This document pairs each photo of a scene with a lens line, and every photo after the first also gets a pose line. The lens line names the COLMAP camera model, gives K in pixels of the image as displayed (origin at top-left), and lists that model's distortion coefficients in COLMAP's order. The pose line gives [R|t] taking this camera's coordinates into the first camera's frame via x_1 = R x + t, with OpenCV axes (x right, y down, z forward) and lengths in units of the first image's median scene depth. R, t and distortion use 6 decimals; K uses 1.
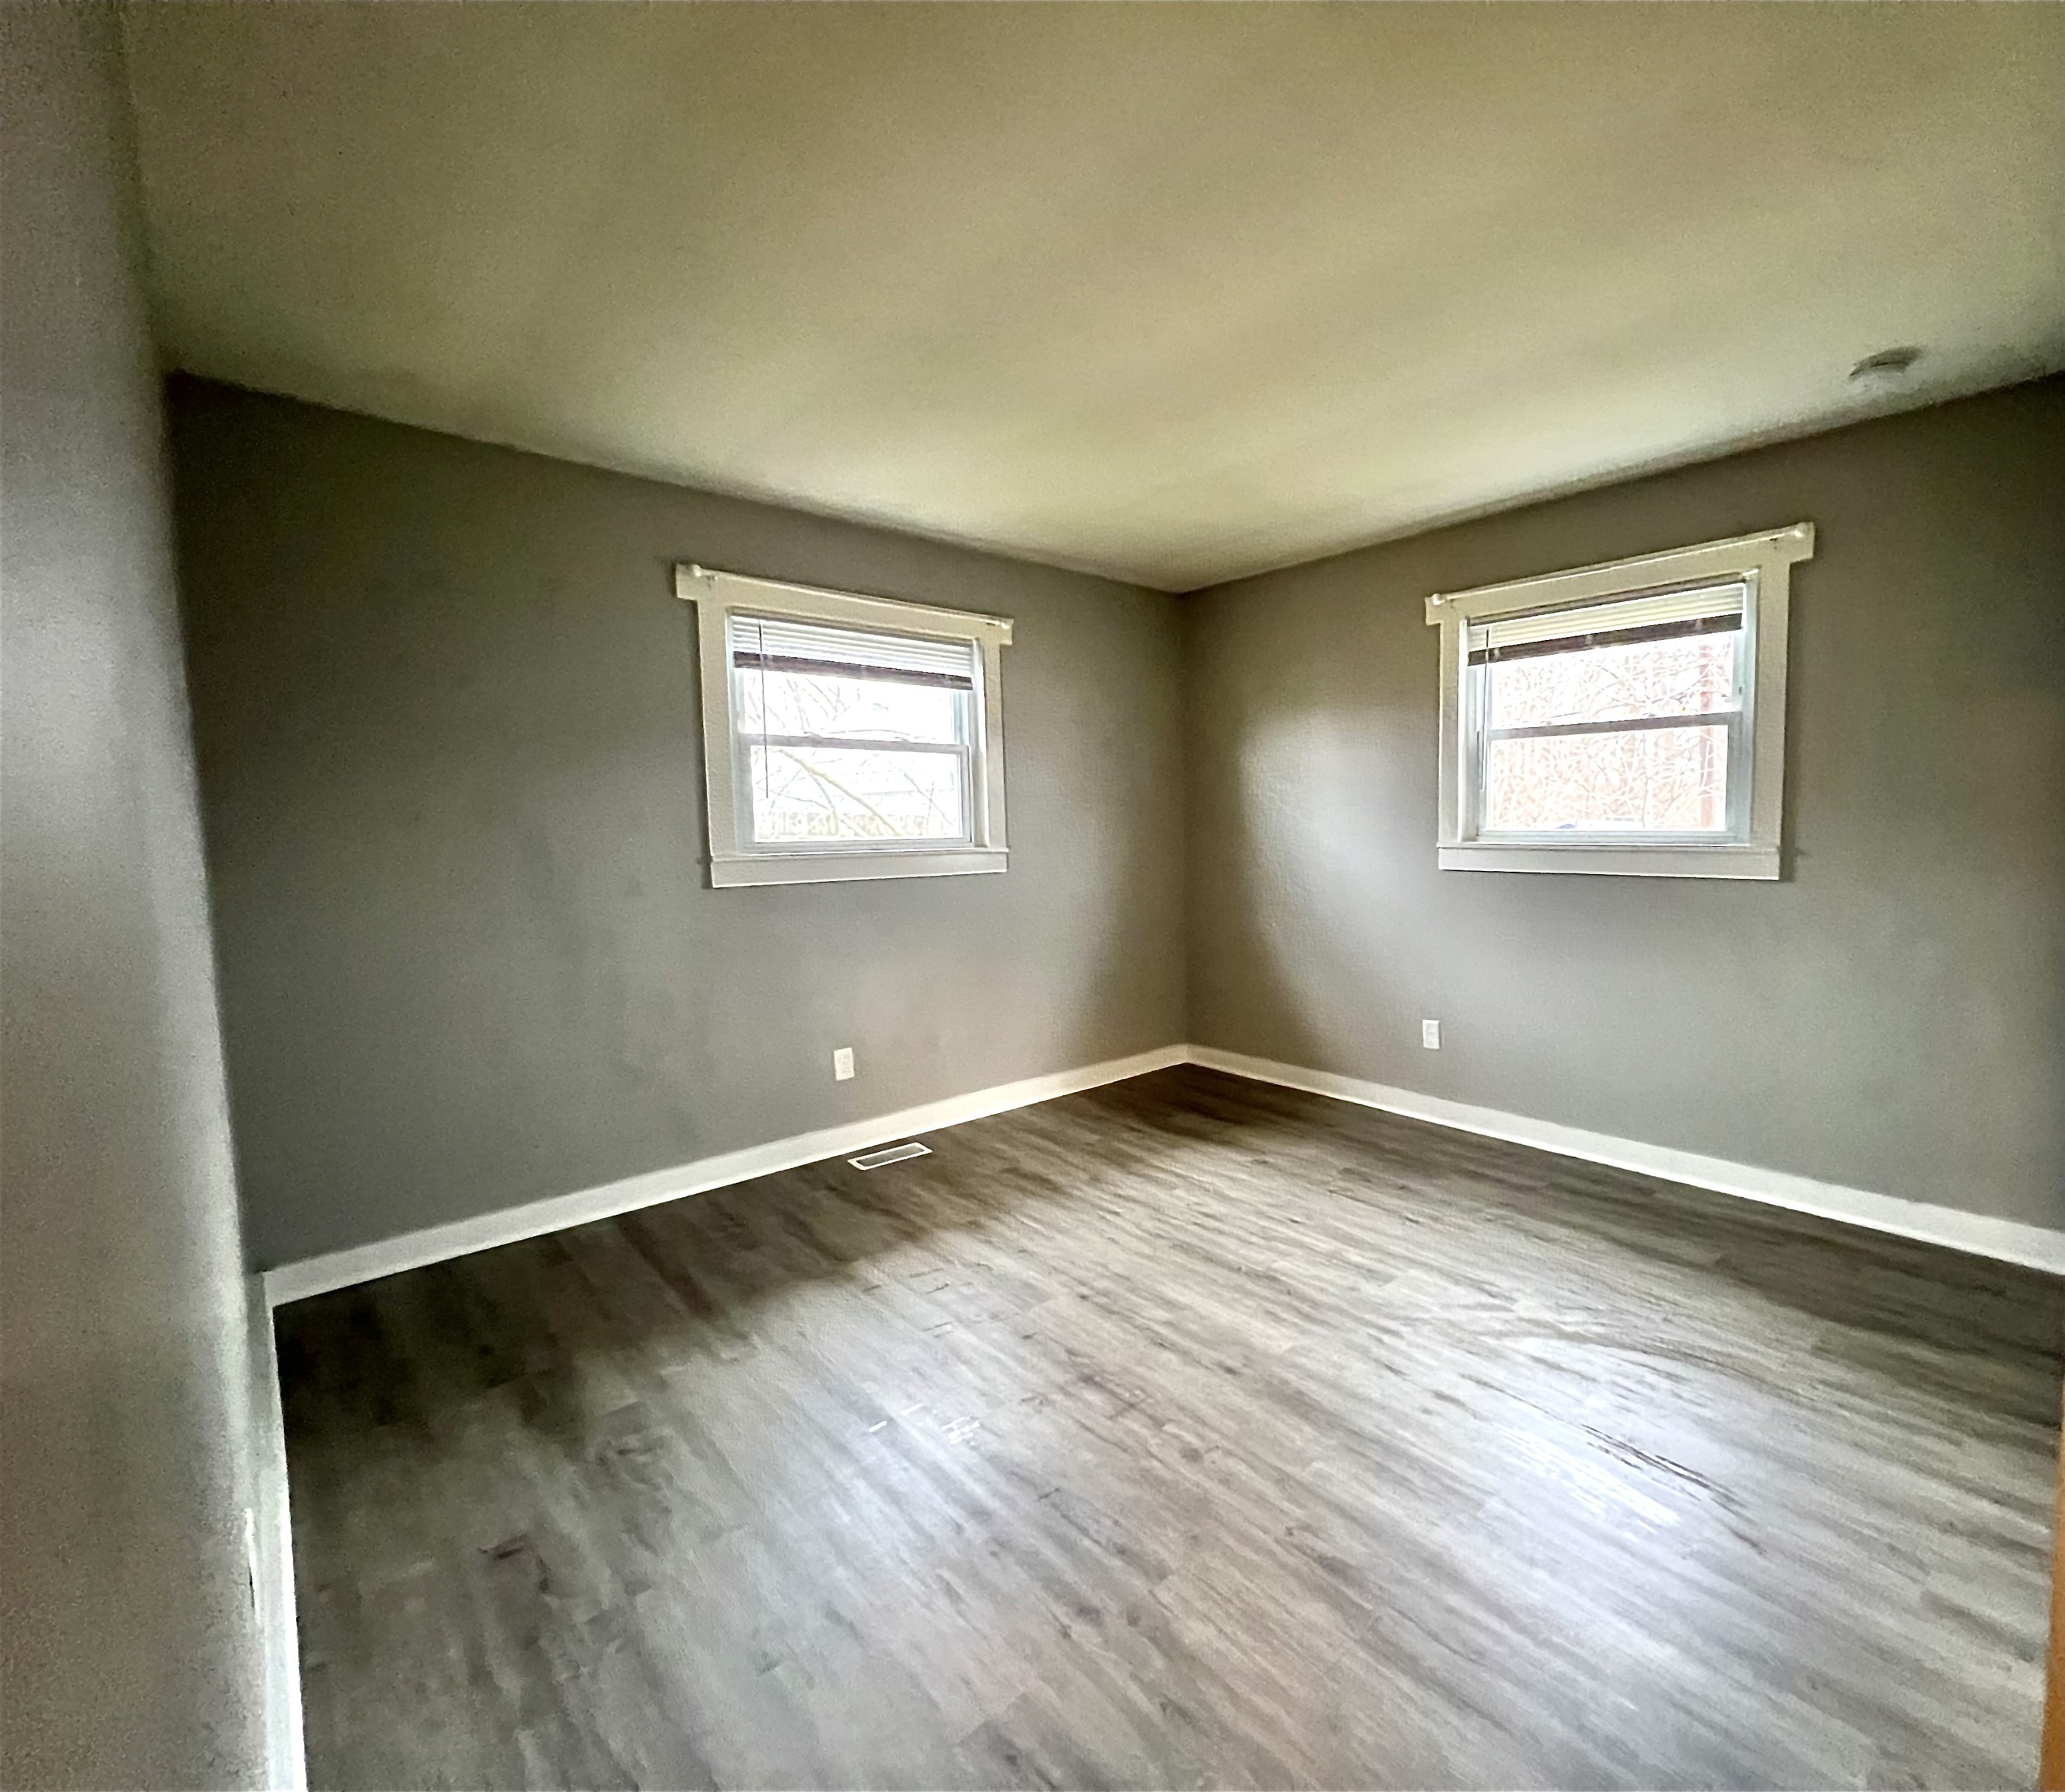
lens RADIAL K [[923.3, 0, 1148.9], [0, 923.3, 878.0], [0, 0, 1]] dist [-0.012959, 0.000645]
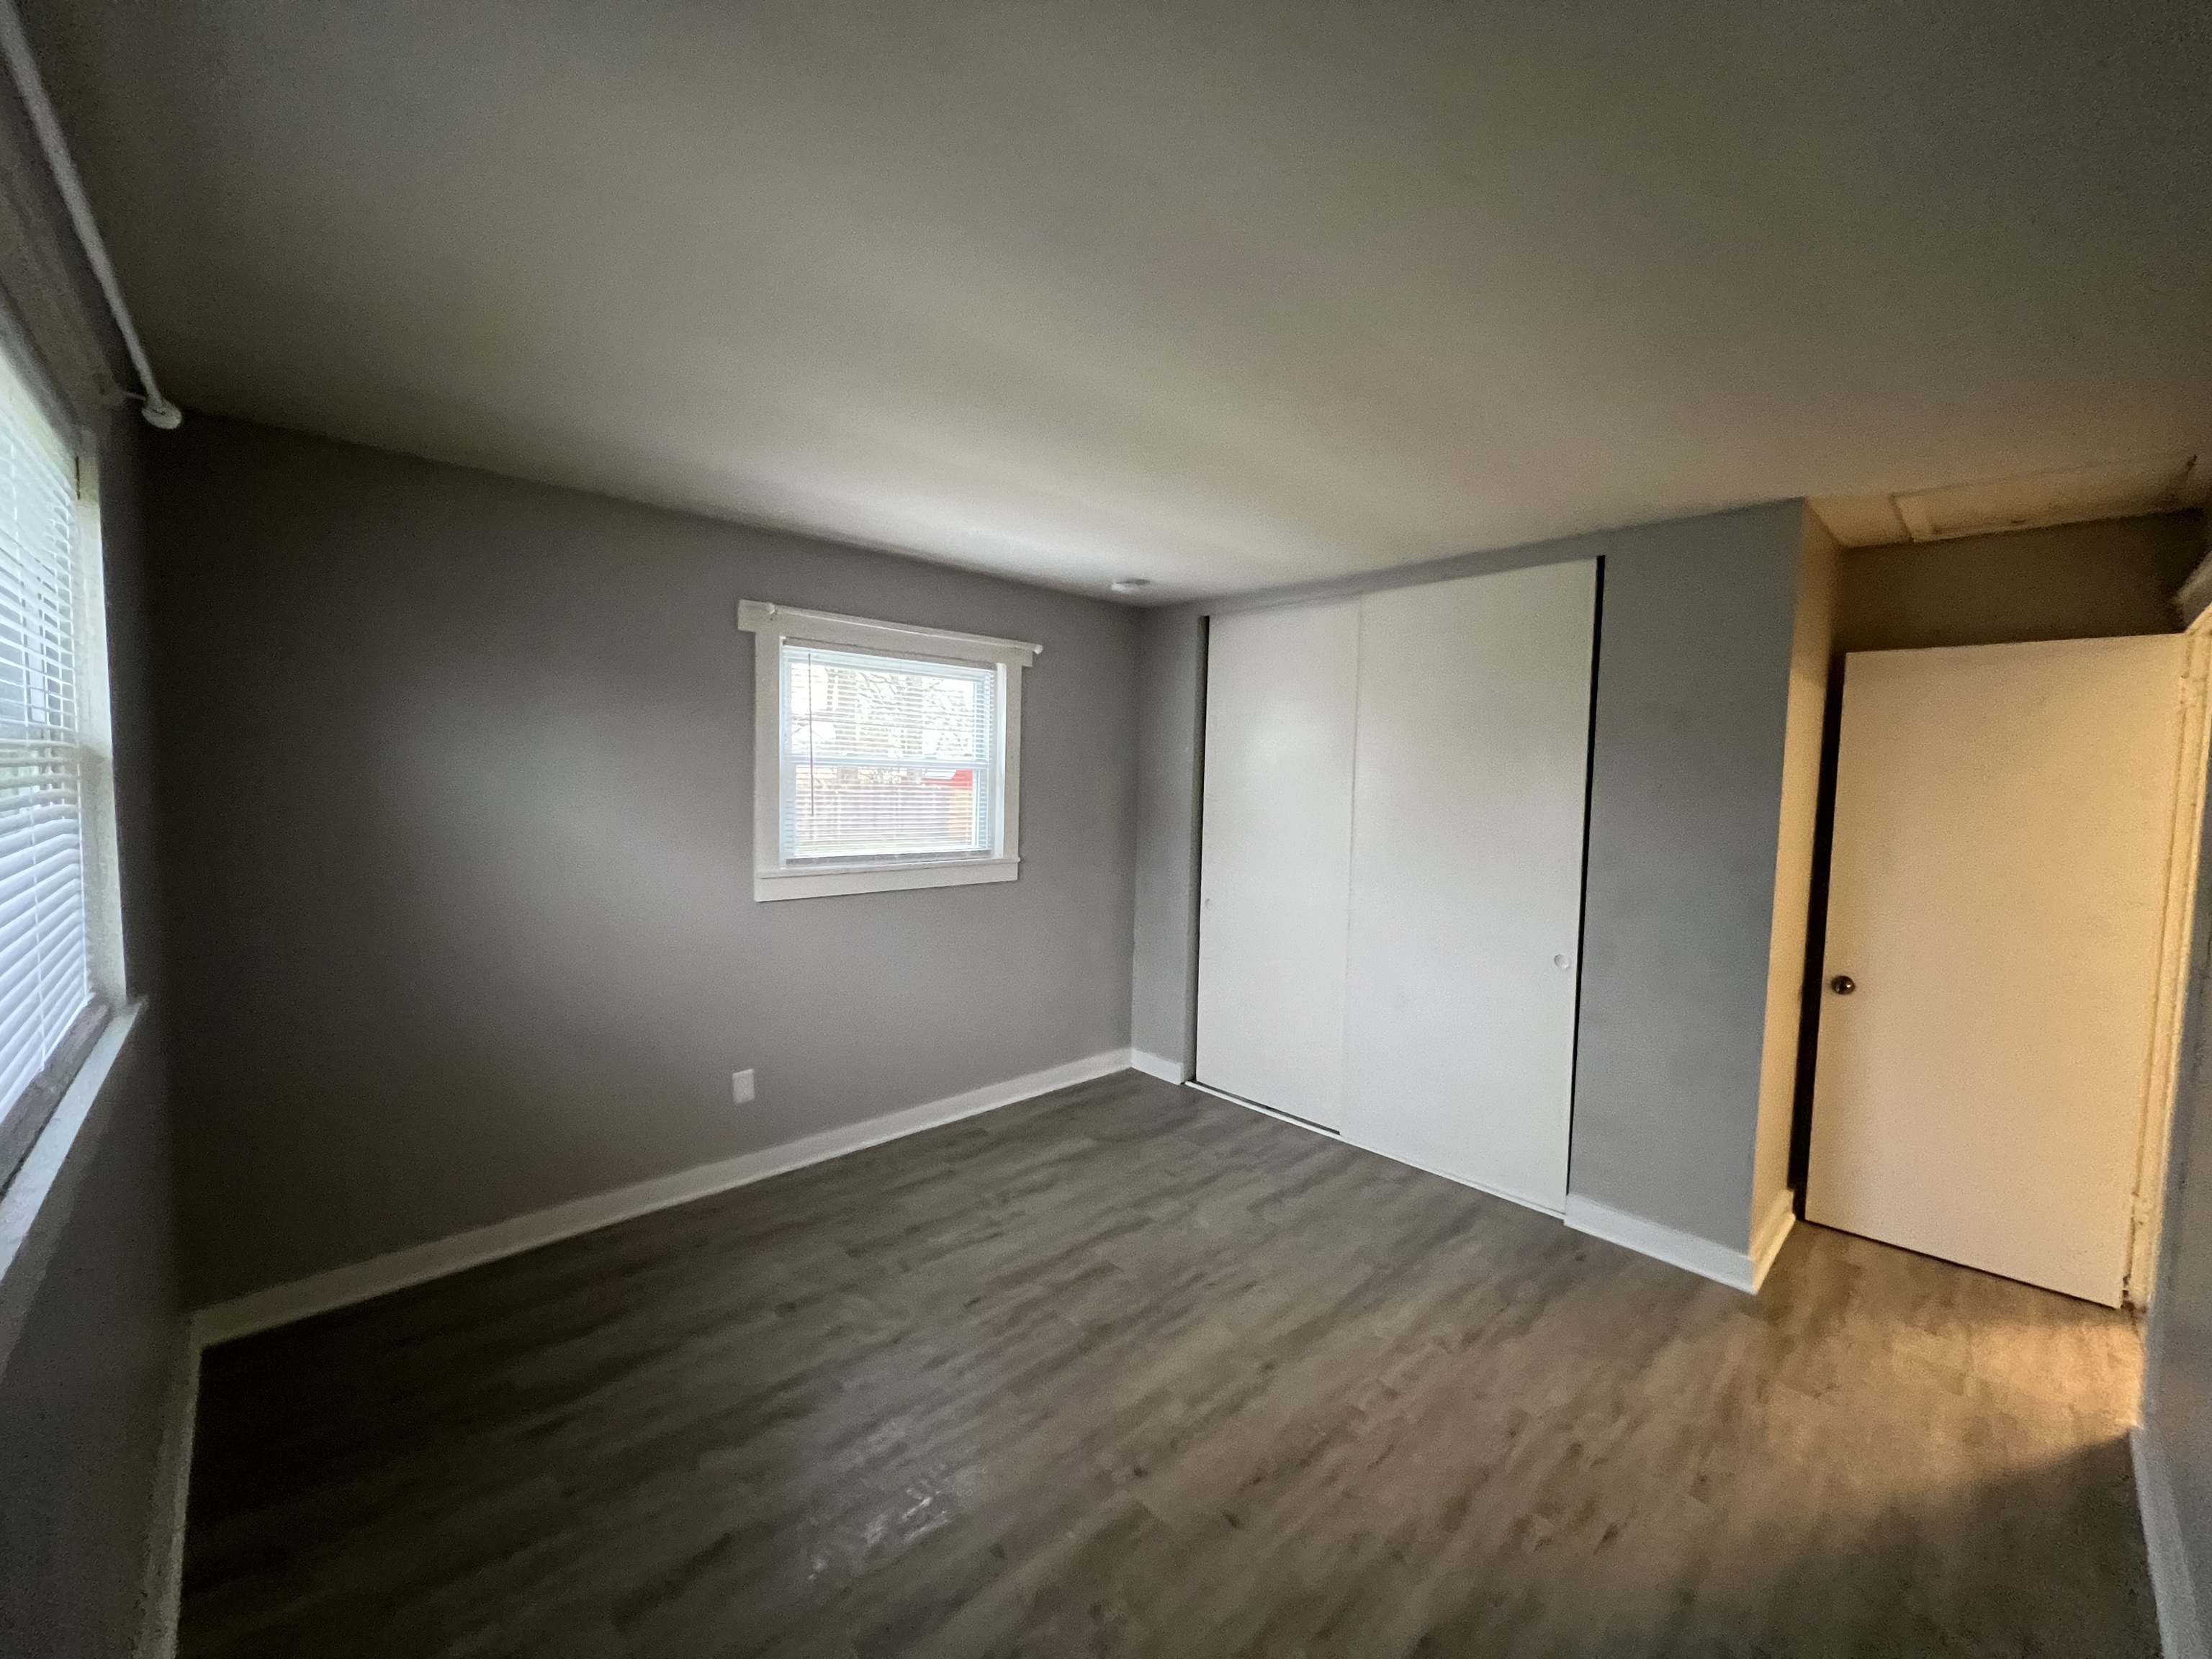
lens RADIAL K [[888.2, 0, 1104.9], [0, 888.2, 810.2], [0, 0, 1]] dist [-0.001553, -0.000007]
pose [[0.012121, -0.032567, 0.999396, -0.730247], [0.040551, 0.998663, 0.032052, -0.149292], [-0.999104, 0.040138, 0.013425, 0.845137]]
